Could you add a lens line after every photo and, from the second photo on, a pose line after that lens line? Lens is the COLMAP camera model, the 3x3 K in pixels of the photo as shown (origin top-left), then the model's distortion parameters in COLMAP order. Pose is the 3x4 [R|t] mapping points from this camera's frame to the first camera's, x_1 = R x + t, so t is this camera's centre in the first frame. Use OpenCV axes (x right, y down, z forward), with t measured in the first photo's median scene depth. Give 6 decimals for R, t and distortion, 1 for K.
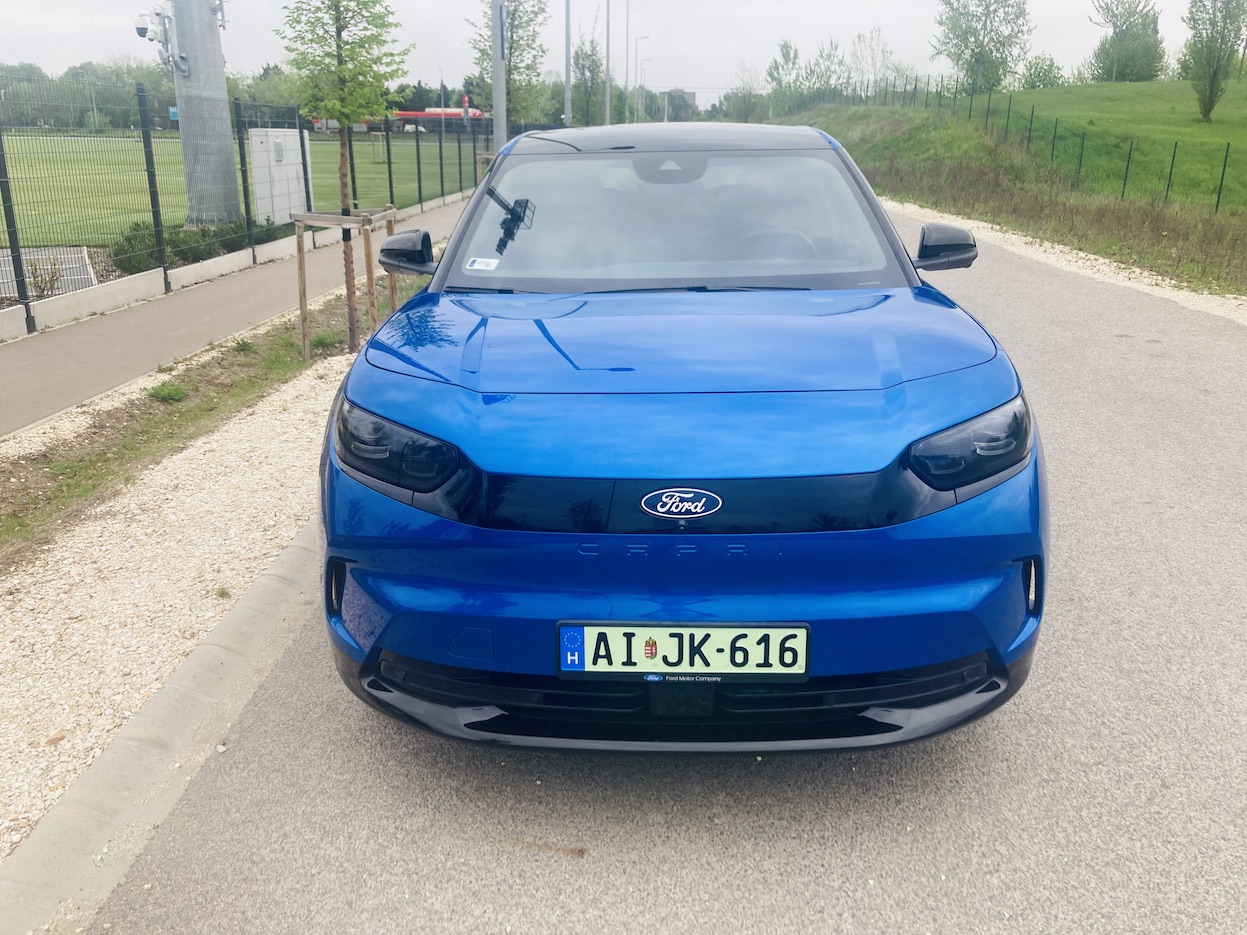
lens RADIAL K [[1024.8, 0, 623.5], [0, 1024.8, 467.5], [0, 0, 1]] dist [0.003514, -0.001248]
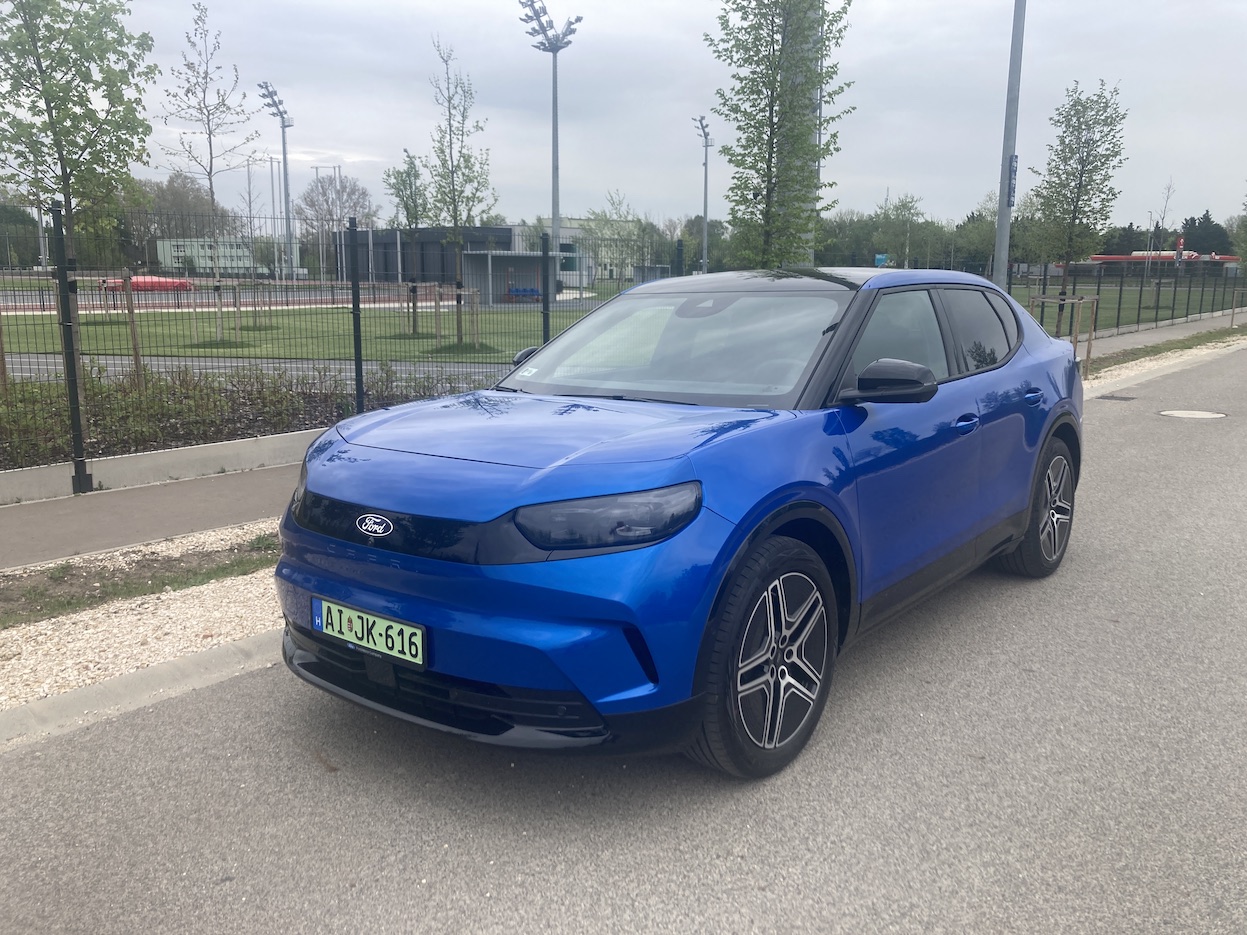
lens RADIAL K [[1038.8, 0, 623.5], [0, 1038.8, 467.5], [0, 0, 1]] dist [0.010968, 0.011028]
pose [[0.804620, 0.107090, -0.584054, 1.160738], [-0.184536, 0.979995, -0.074538, -0.000413], [0.564388, 0.167754, 0.808285, 0.003176]]
